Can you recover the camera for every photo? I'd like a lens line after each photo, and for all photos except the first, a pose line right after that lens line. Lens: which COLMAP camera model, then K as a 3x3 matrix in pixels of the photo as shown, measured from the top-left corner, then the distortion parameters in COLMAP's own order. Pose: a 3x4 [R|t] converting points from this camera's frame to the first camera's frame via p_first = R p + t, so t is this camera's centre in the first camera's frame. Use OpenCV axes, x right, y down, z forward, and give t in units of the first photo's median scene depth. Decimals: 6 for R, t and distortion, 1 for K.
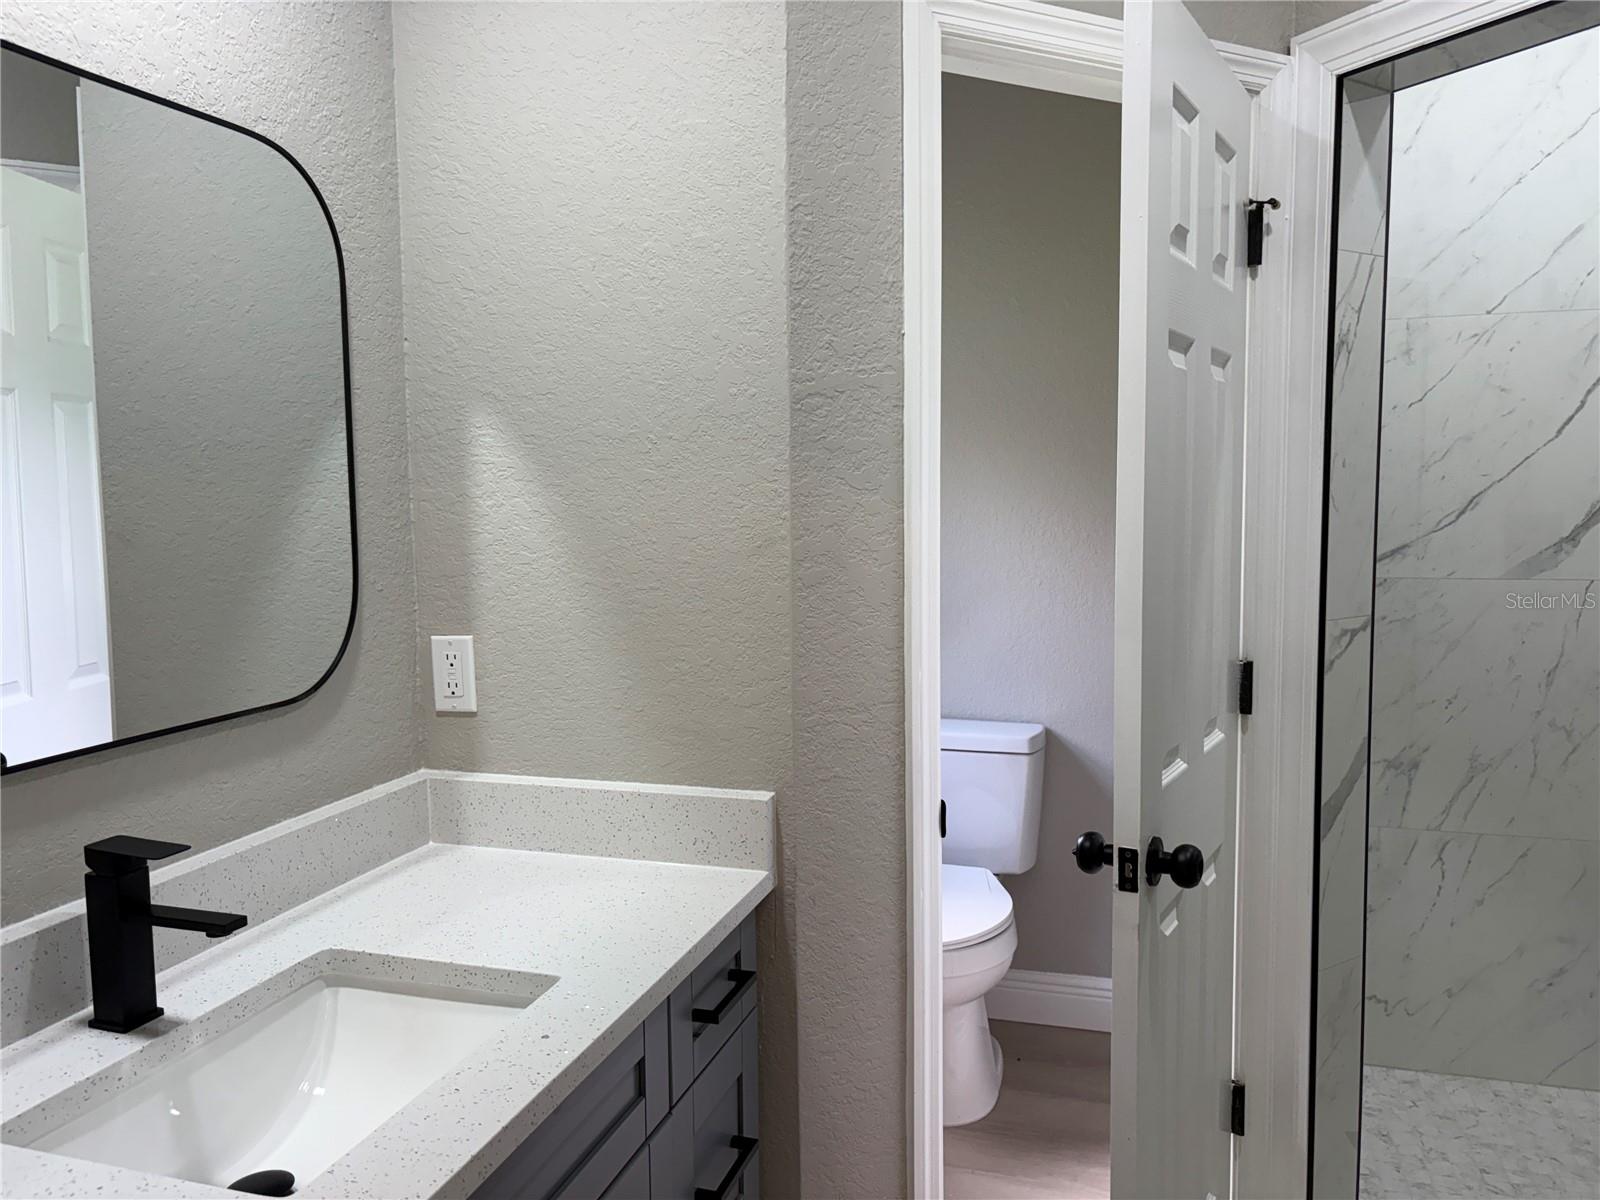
lens RADIAL K [[1204.9, 0, 800.0], [0, 1204.9, 600.0], [0, 0, 1]] dist [0.010250, 0.006295]
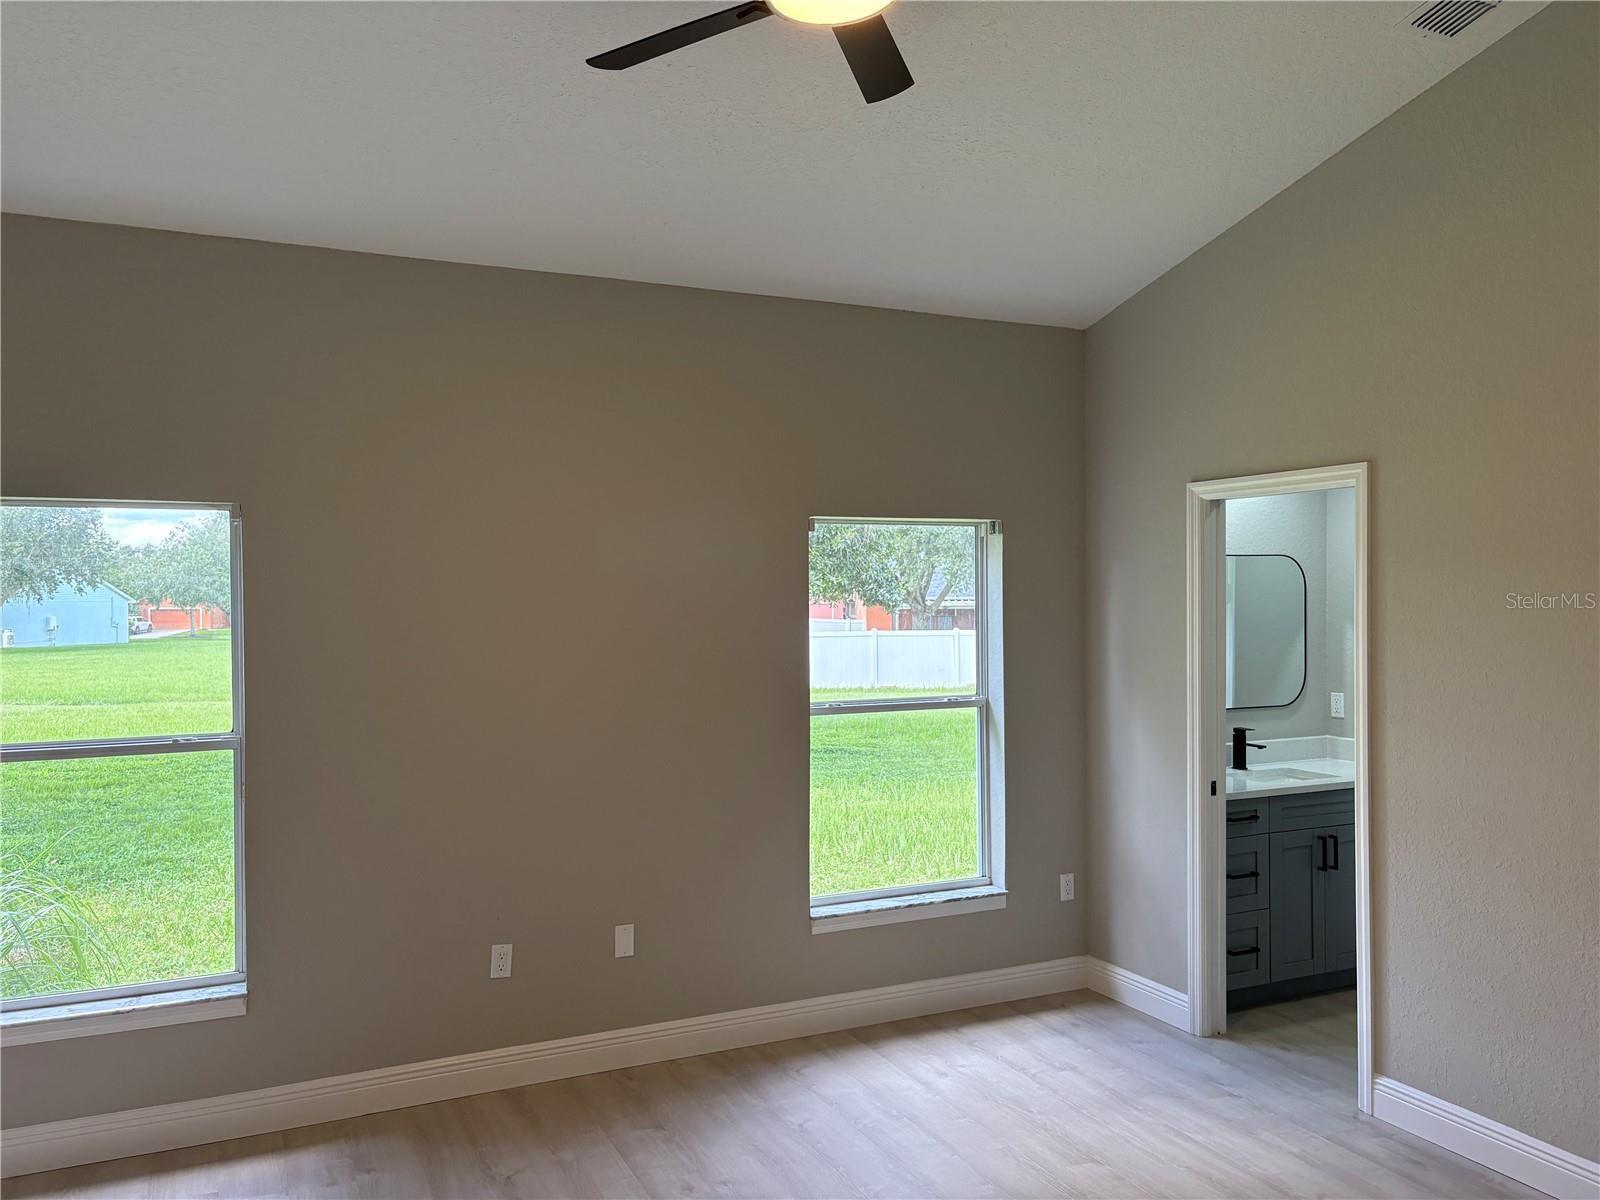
lens RADIAL K [[1204.9, 0, 800.0], [0, 1204.9, 600.0], [0, 0, 1]] dist [0.010250, 0.006295]
pose [[0.673326, 0.012522, -0.739239, 1.125329], [-0.076894, 0.995620, -0.053172, 0.064813], [0.735336, 0.092645, 0.671341, -2.232440]]
